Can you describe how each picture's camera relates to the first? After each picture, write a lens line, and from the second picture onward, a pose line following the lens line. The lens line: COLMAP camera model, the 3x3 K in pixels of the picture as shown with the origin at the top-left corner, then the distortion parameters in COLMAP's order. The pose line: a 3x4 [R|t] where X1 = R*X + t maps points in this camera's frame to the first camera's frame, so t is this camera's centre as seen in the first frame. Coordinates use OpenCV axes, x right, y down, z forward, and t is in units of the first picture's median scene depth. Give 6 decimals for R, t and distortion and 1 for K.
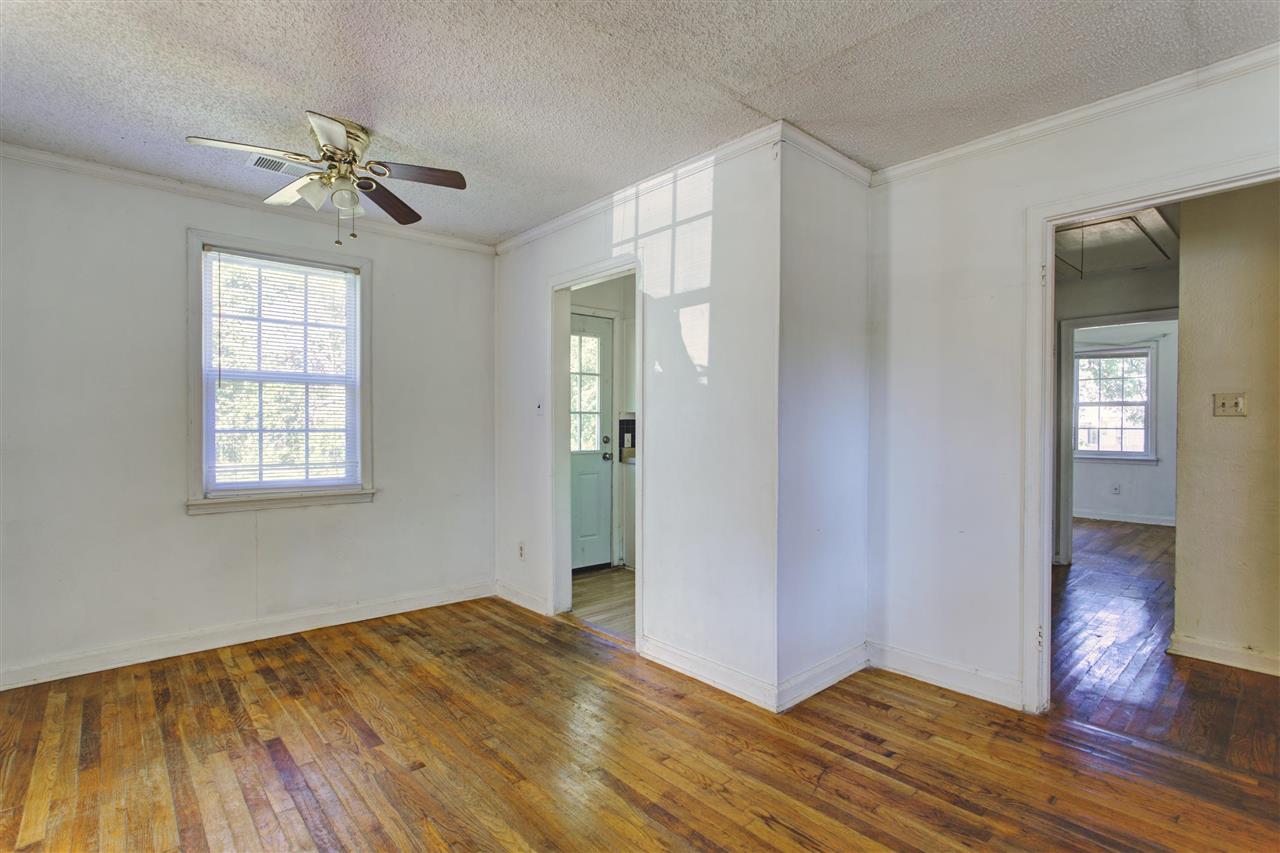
lens RADIAL K [[616.9, 0, 650.0], [0, 616.9, 428.0], [0, 0, 1]] dist [-0.009593, 0.001805]
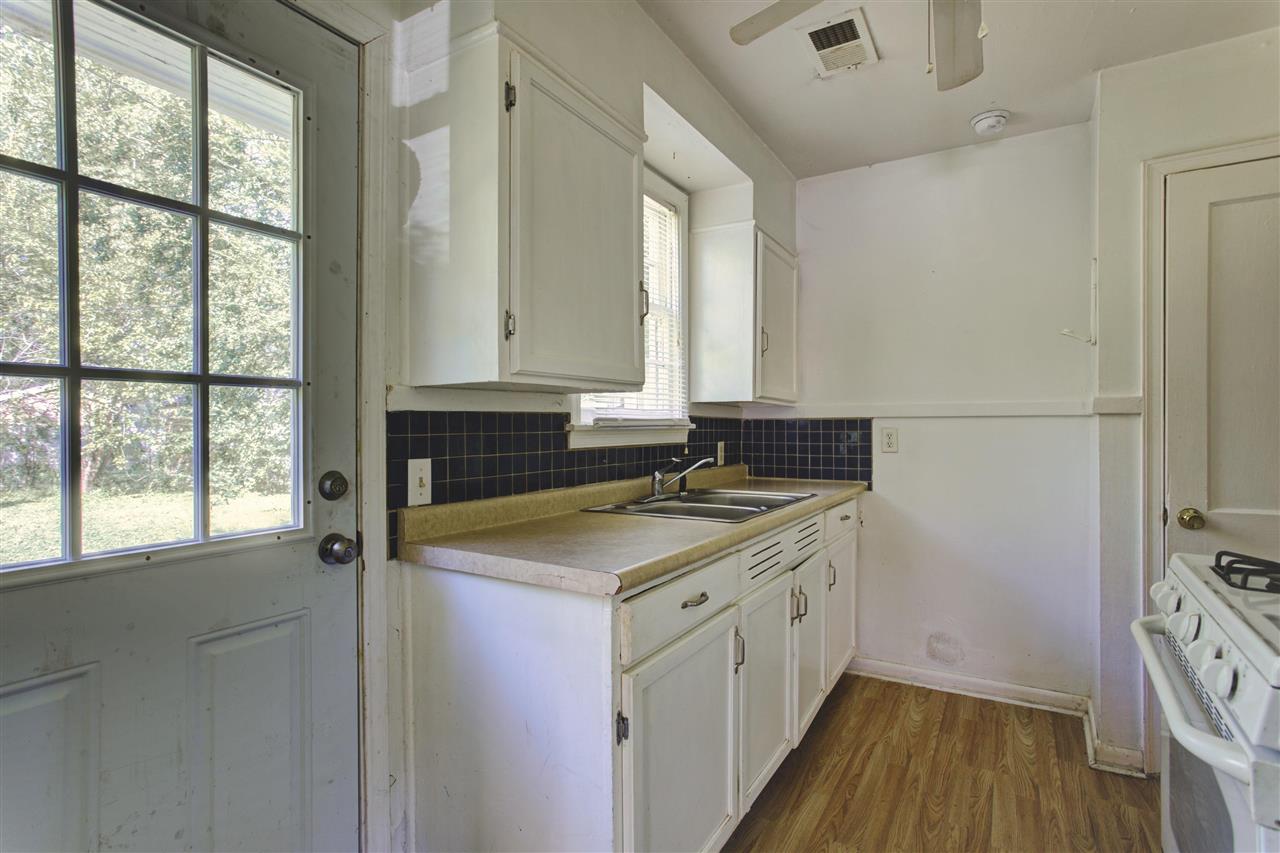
lens RADIAL K [[616.9, 0, 640.6], [0, 616.9, 430.8], [0, 0, 1]] dist [-0.009593, 0.001805]
pose [[0.958192, -0.010116, 0.285949, -0.033586], [0.011104, 0.999937, -0.001835, -0.005006], [-0.285912, 0.004933, 0.958243, 1.227438]]
